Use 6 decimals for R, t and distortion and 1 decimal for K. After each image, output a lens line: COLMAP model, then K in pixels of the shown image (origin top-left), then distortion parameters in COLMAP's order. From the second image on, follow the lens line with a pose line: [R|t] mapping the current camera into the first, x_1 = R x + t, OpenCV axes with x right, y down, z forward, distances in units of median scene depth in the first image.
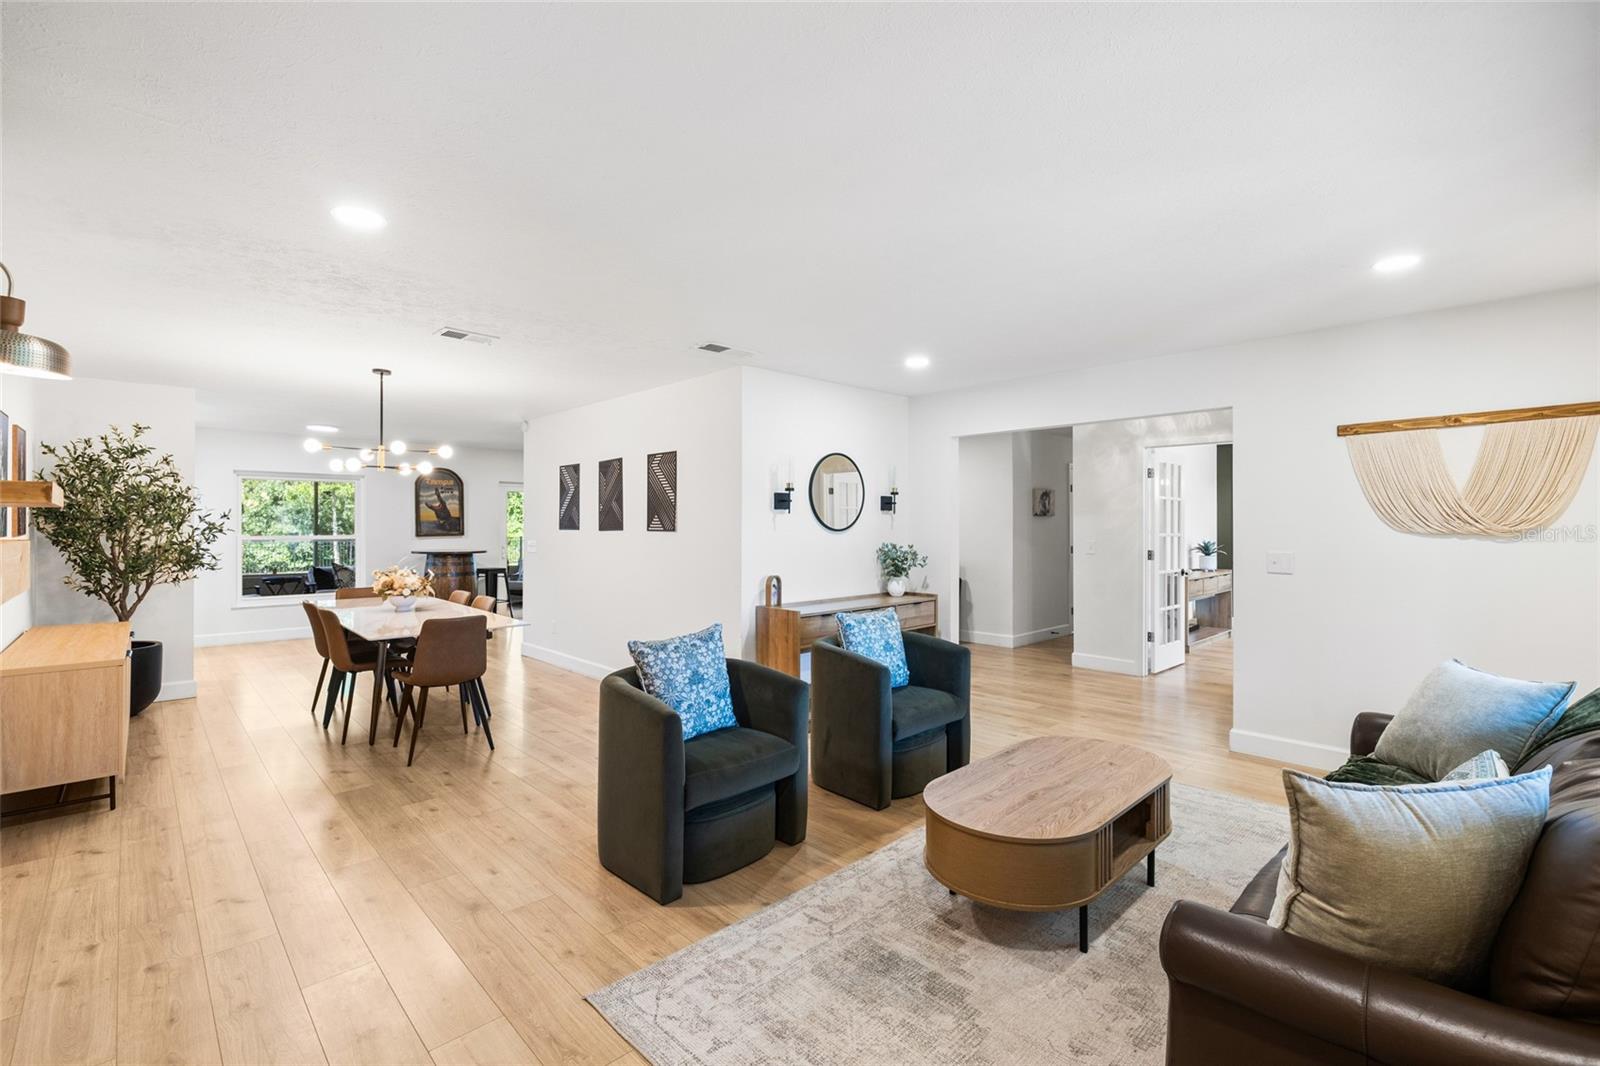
lens RADIAL K [[704.2, 0, 799.2], [0, 704.2, 522.2], [0, 0, 1]] dist [-0.006667, -0.000052]
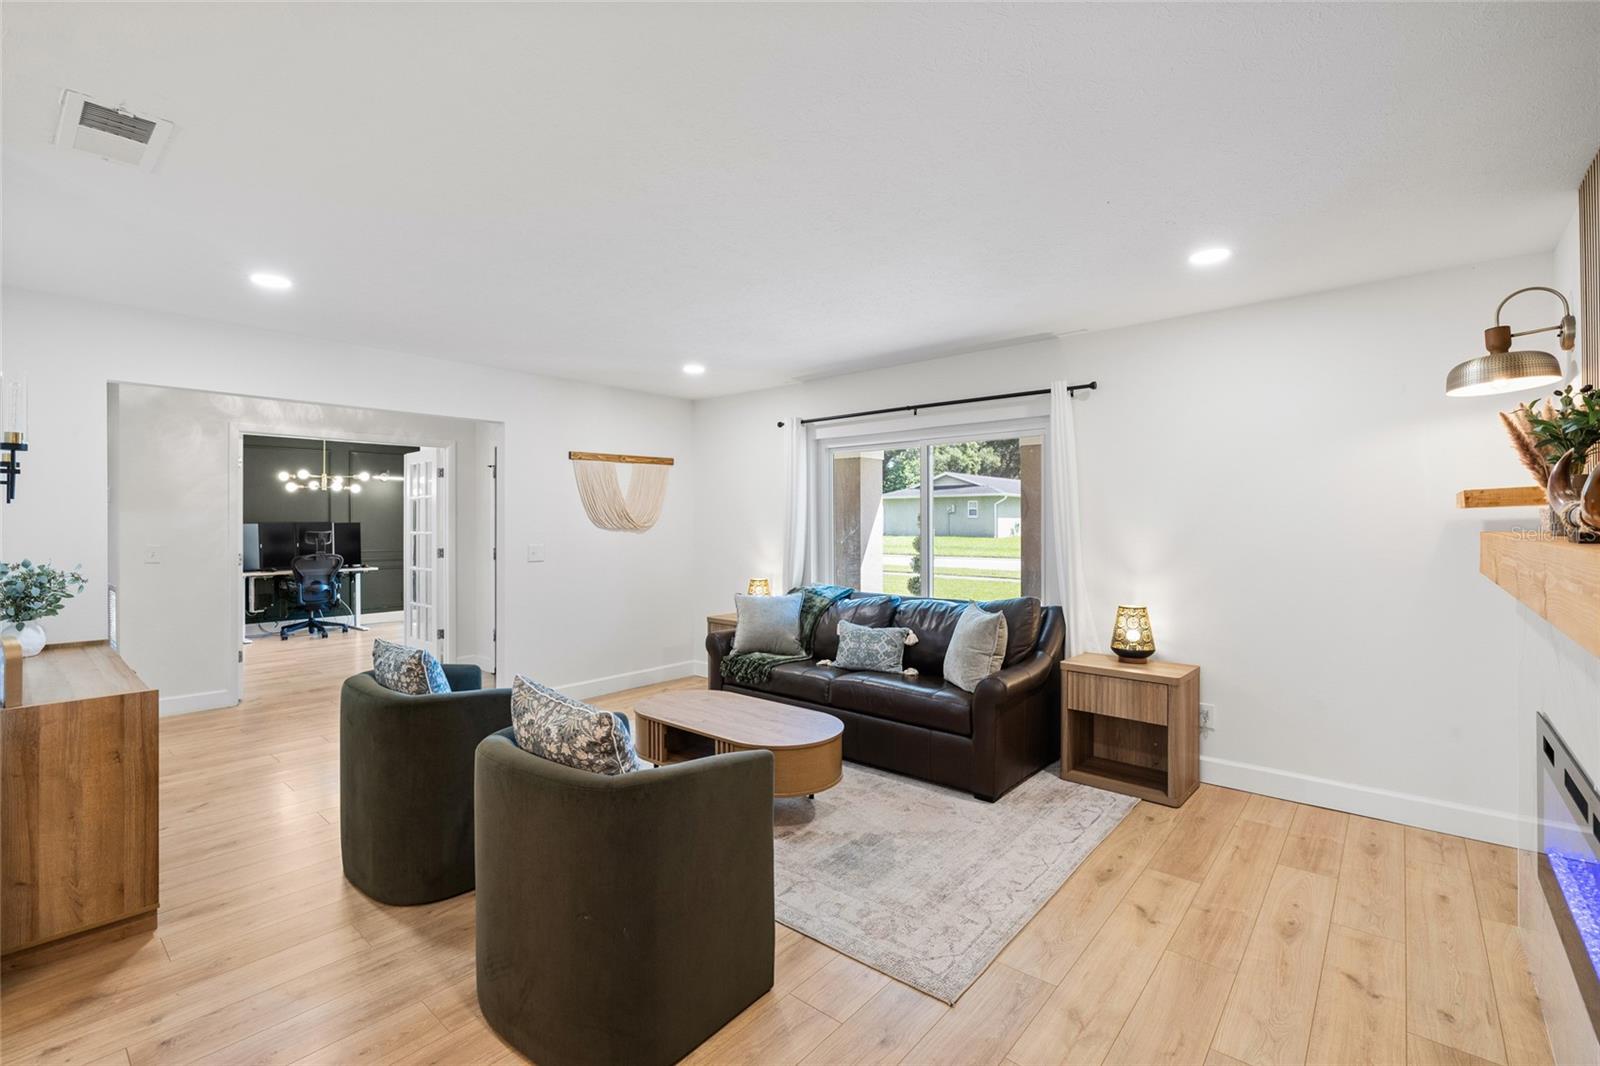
lens RADIAL K [[705.8, 0, 800.3], [0, 705.8, 525.5], [0, 0, 1]] dist [-0.006496, 0.000289]
pose [[-0.098663, -0.002634, 0.995117, -0.469449], [-0.001831, 0.999995, 0.002465, 0.002917], [-0.995119, -0.001579, -0.098668, 0.488160]]
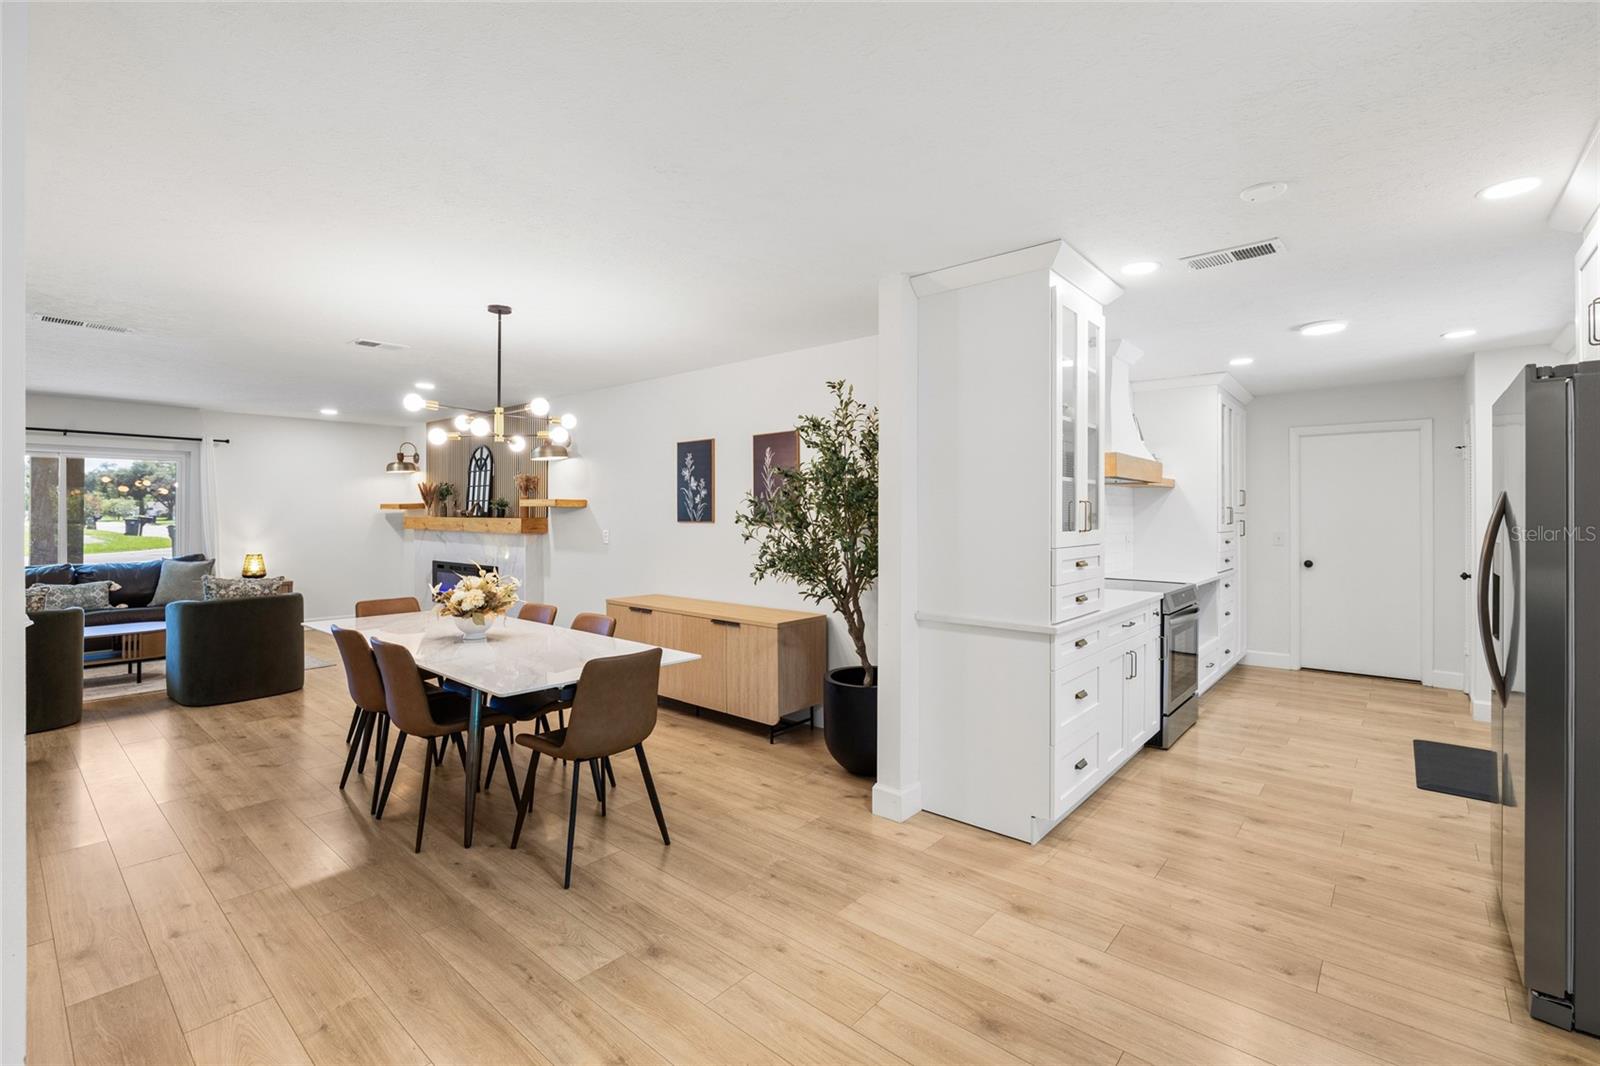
lens RADIAL K [[706.3, 0, 797.0], [0, 706.3, 512.4], [0, 0, 1]] dist [-0.005504, 0.000107]
pose [[-0.994965, -0.003238, -0.100168, -0.756554], [-0.002556, 0.999973, -0.006935, 0.006450], [0.100187, -0.006644, -0.994946, 1.608888]]
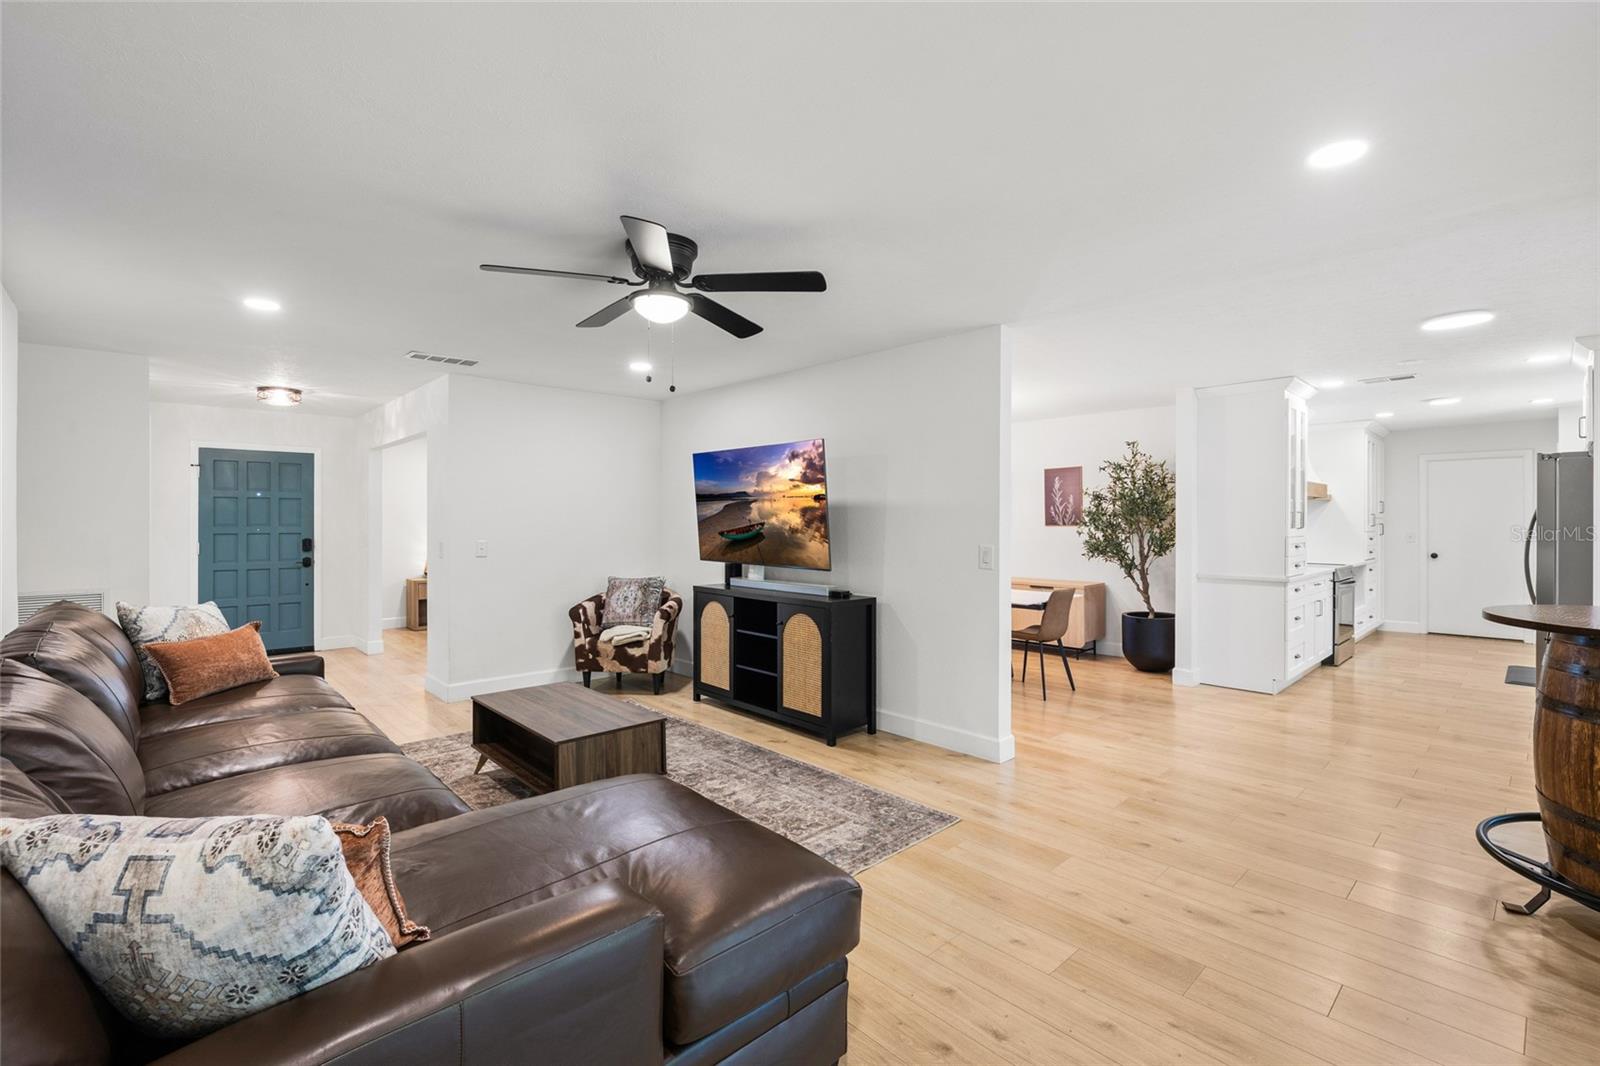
lens RADIAL K [[705.8, 0, 800.3], [0, 705.8, 525.5], [0, 0, 1]] dist [-0.006496, 0.000289]
pose [[-0.999977, -0.000053, 0.006767, -0.316949], [-0.000032, 0.999995, 0.003058, 0.009465], [-0.006767, 0.003057, -0.999972, 2.104207]]
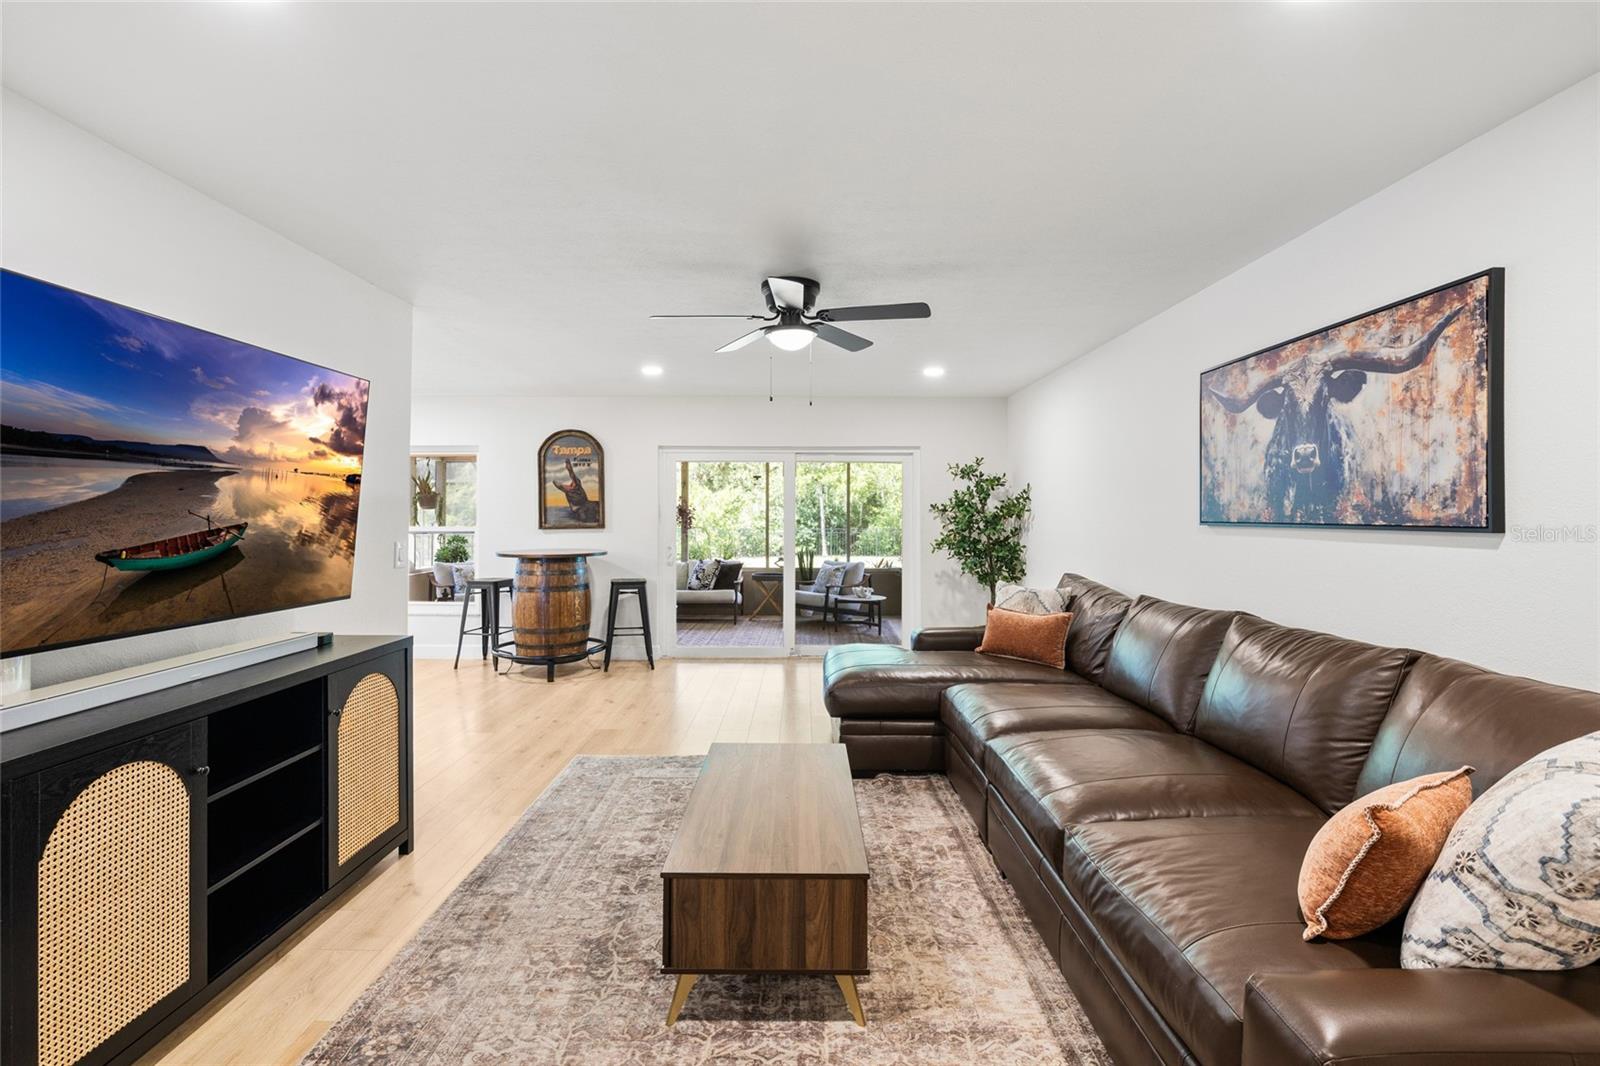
lens RADIAL K [[716.2, 0, 793.4], [0, 716.2, 509.3], [0, 0, 1]] dist [-0.000688, -0.000107]
pose [[0.716863, -0.000773, -0.697214, 0.231121], [0.001863, 0.999998, 0.000807, 0.000390], [0.697212, -0.001878, 0.716863, 1.140205]]
